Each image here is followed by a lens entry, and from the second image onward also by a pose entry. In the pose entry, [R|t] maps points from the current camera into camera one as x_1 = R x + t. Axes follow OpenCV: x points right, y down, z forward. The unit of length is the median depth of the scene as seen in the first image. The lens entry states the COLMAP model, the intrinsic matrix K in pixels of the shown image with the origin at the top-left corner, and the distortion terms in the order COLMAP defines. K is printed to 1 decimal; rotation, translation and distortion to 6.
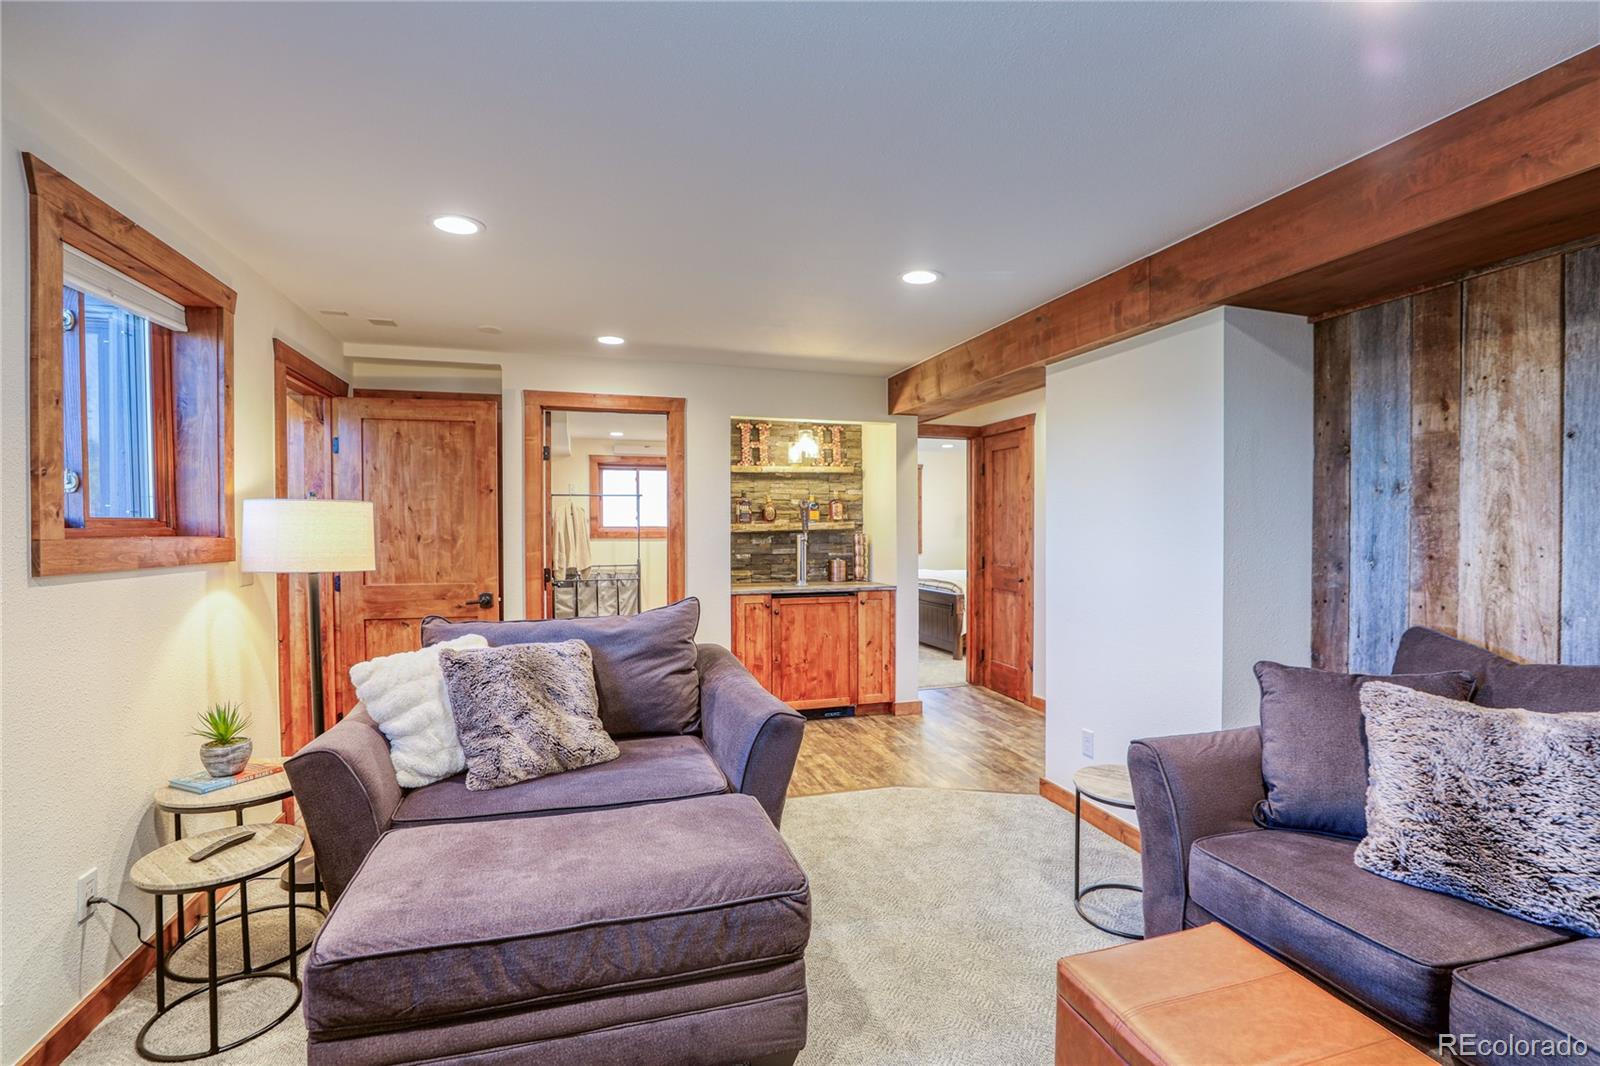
lens RADIAL K [[747.9, 0, 806.6], [0, 747.9, 540.5], [0, 0, 1]] dist [-0.026141, 0.001056]
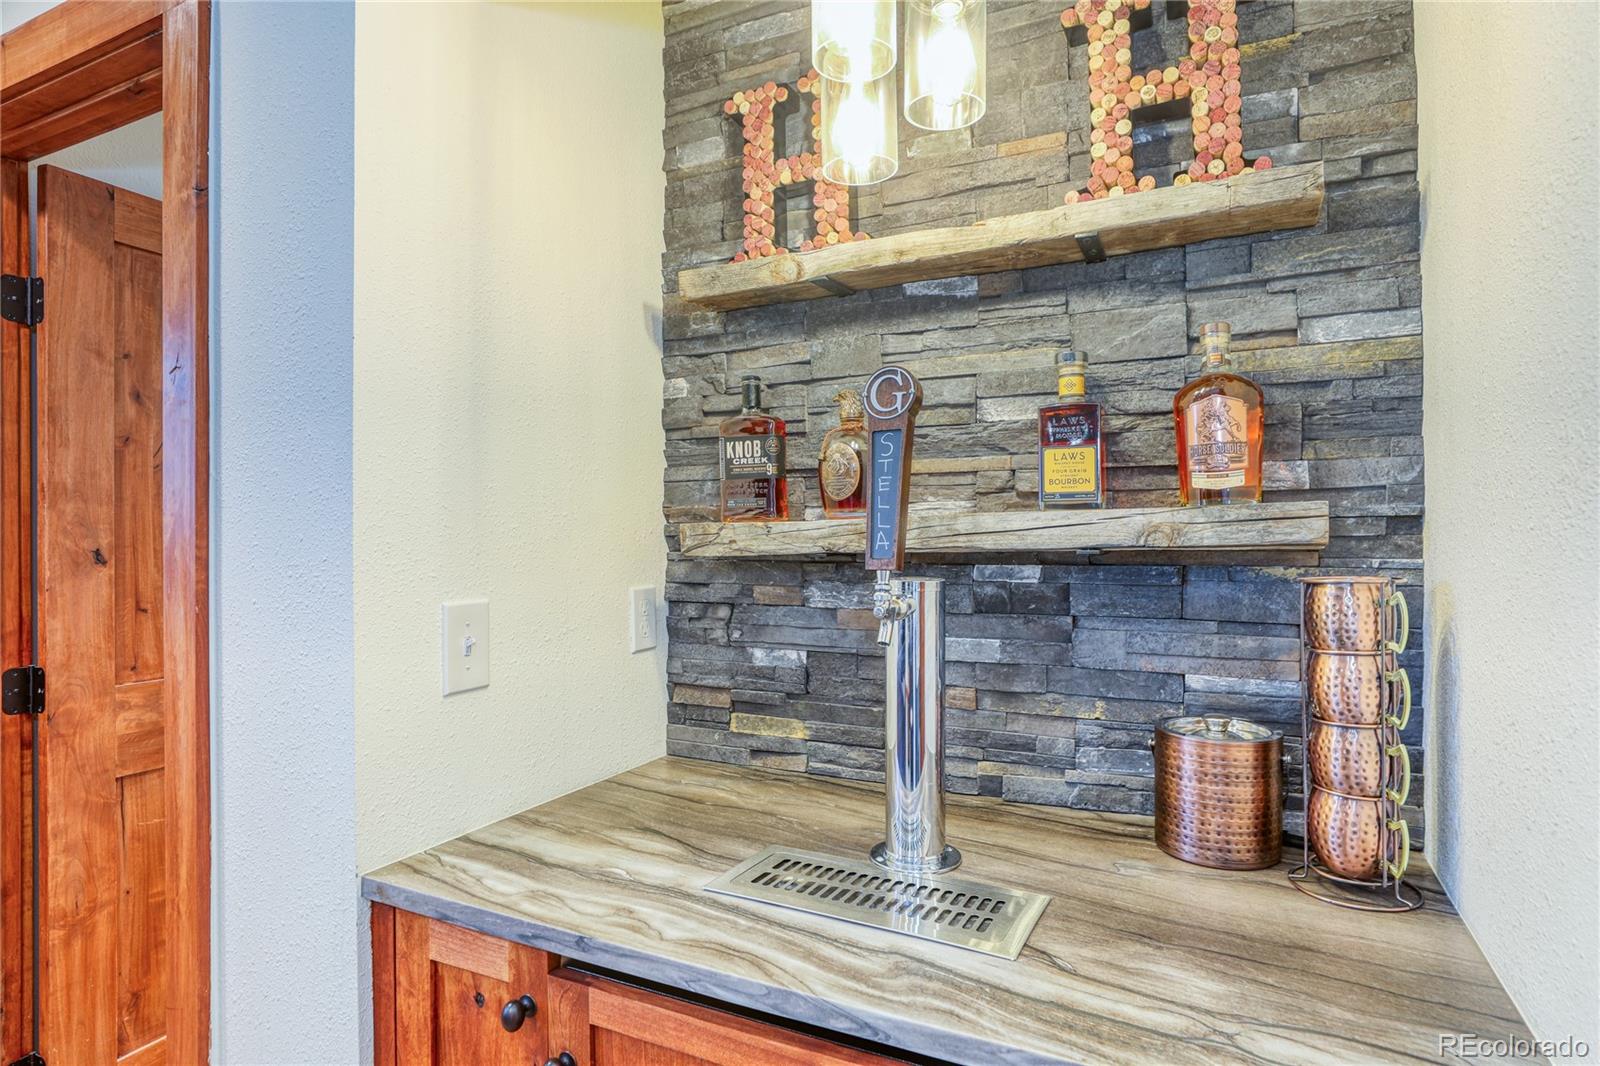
lens RADIAL K [[896.4, 0, 802.3], [0, 896.4, 533.5], [0, 0, 1]] dist [-0.006042, -0.000843]
pose [[0.728073, 0.001710, -0.685498, 0.113989], [-0.009403, 0.999928, -0.007493, -0.015734], [0.685435, 0.011901, 0.728036, 0.785713]]
